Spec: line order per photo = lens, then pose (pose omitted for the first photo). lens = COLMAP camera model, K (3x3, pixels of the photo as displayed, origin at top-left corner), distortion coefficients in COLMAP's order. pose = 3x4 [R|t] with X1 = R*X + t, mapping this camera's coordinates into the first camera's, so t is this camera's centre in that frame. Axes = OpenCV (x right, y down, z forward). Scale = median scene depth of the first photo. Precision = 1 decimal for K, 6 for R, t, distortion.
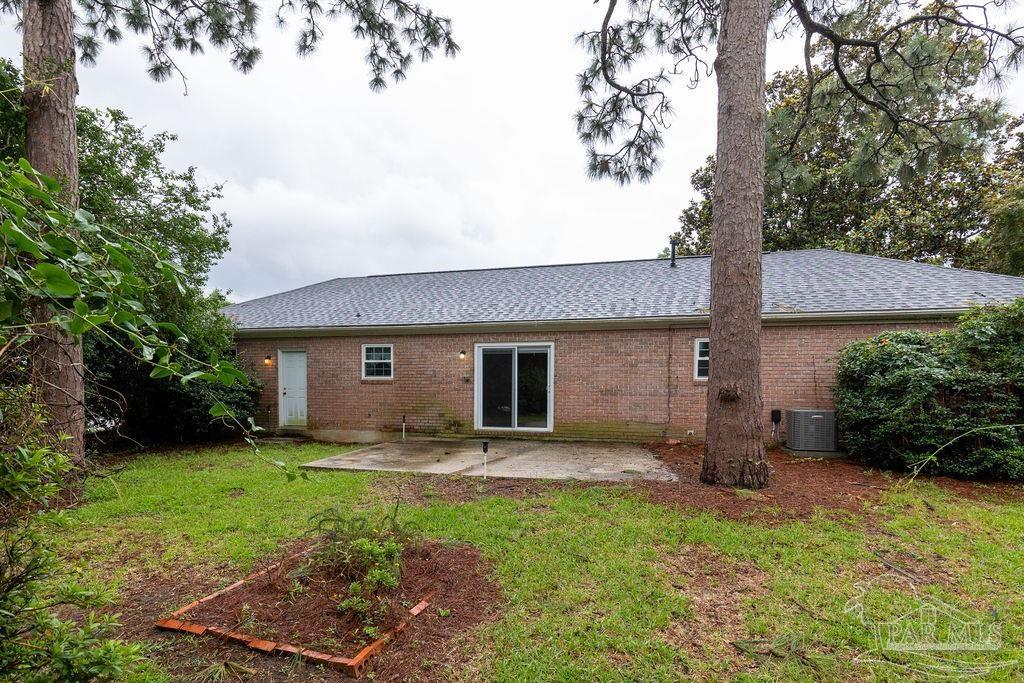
lens RADIAL K [[475.5, 0, 473.7], [0, 475.5, 401.6], [0, 0, 1]] dist [0.000020, -0.000084]
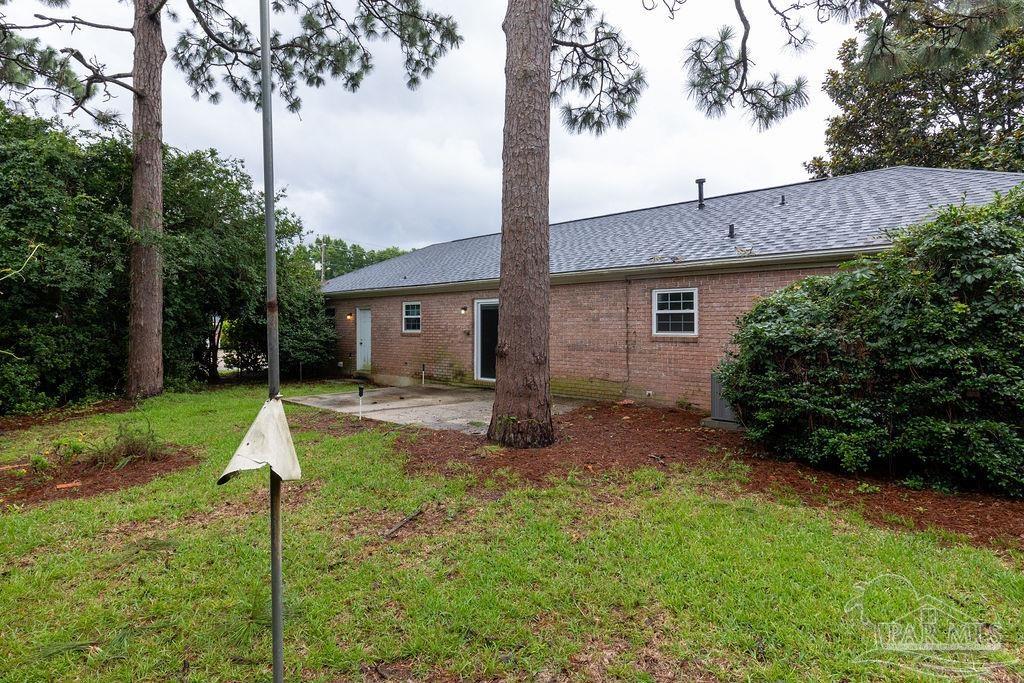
lens RADIAL K [[473.5, 0, 495.8], [0, 473.5, 333.6], [0, 0, 1]] dist [0.001117, 0.000139]
pose [[0.906088, 0.007698, -0.423020, 0.496761], [-0.026234, 0.998933, -0.038015, -0.005758], [0.422276, 0.045543, 0.905322, 0.048358]]
